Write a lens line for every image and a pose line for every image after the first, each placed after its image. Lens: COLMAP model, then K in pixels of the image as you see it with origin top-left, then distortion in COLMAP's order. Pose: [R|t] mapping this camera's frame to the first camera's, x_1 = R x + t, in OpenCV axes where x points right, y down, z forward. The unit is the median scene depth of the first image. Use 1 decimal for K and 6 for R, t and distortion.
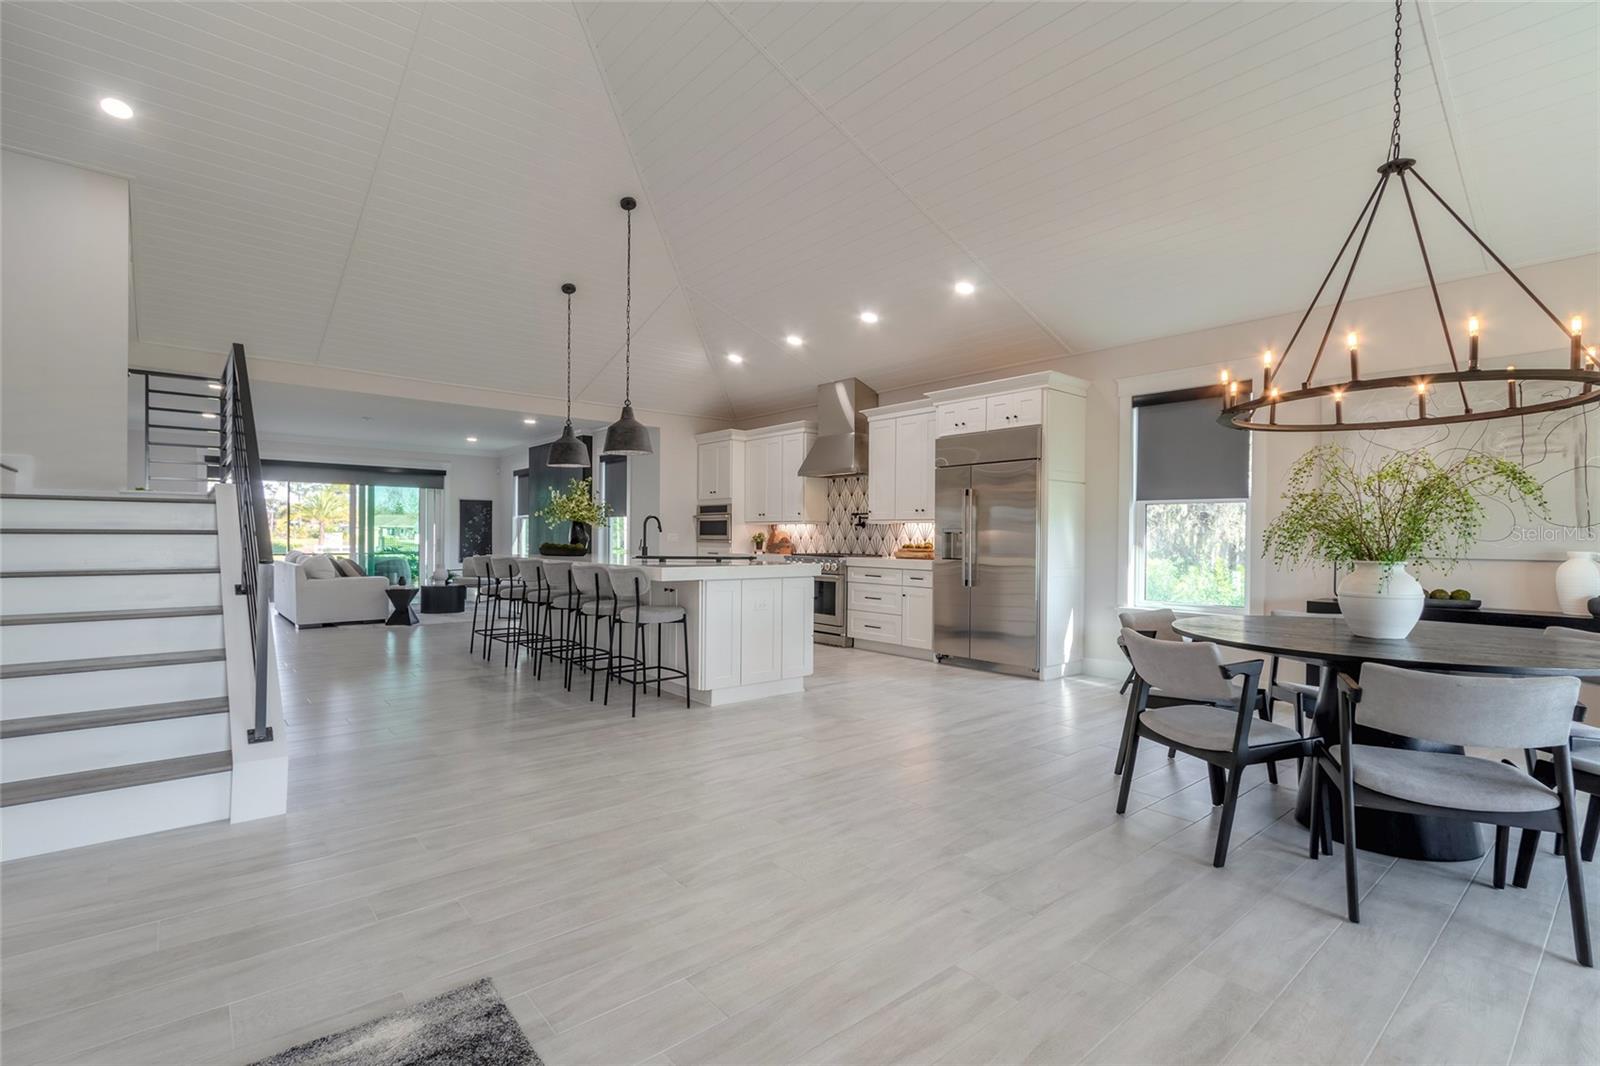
lens RADIAL K [[729.5, 0, 775.4], [0, 729.5, 538.6], [0, 0, 1]] dist [-0.000199, 0.000452]
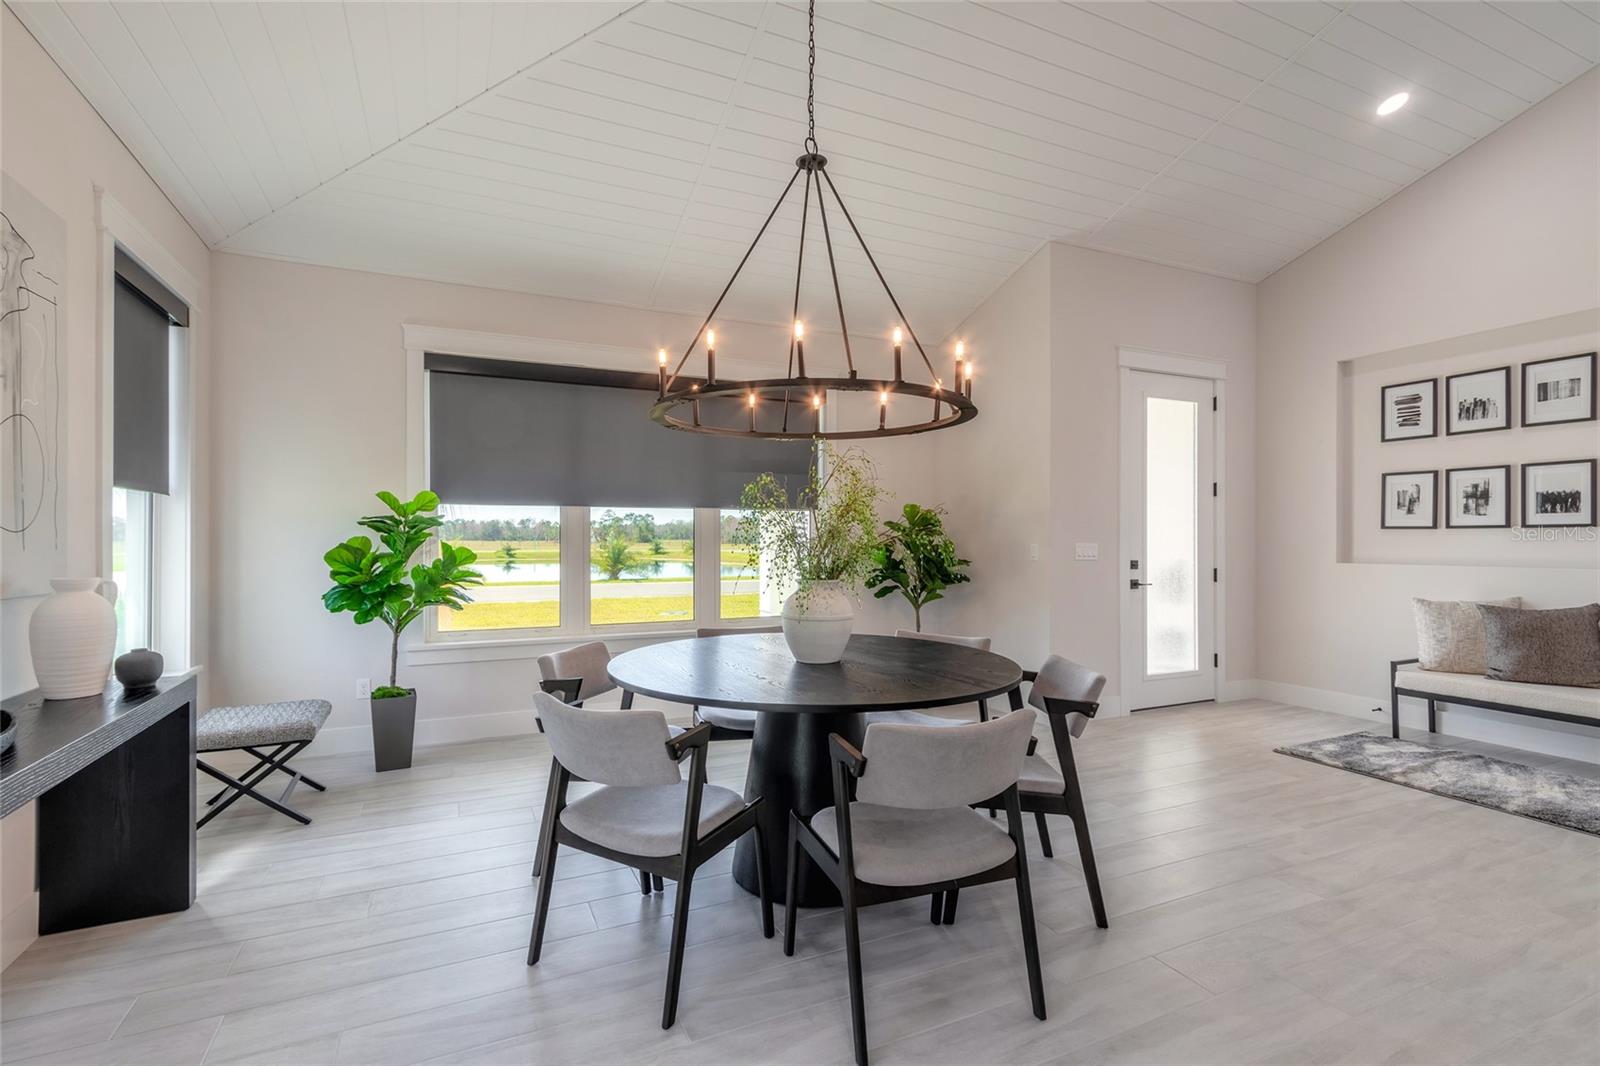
lens RADIAL K [[724.4, 0, 775.6], [0, 724.4, 538.6], [0, 0, 1]] dist [0.004084, -0.000915]
pose [[-0.964335, -0.009134, 0.264527, 0.273160], [-0.008063, 0.999954, 0.005132, -0.010574], [-0.264562, 0.002816, -0.964365, 0.818674]]
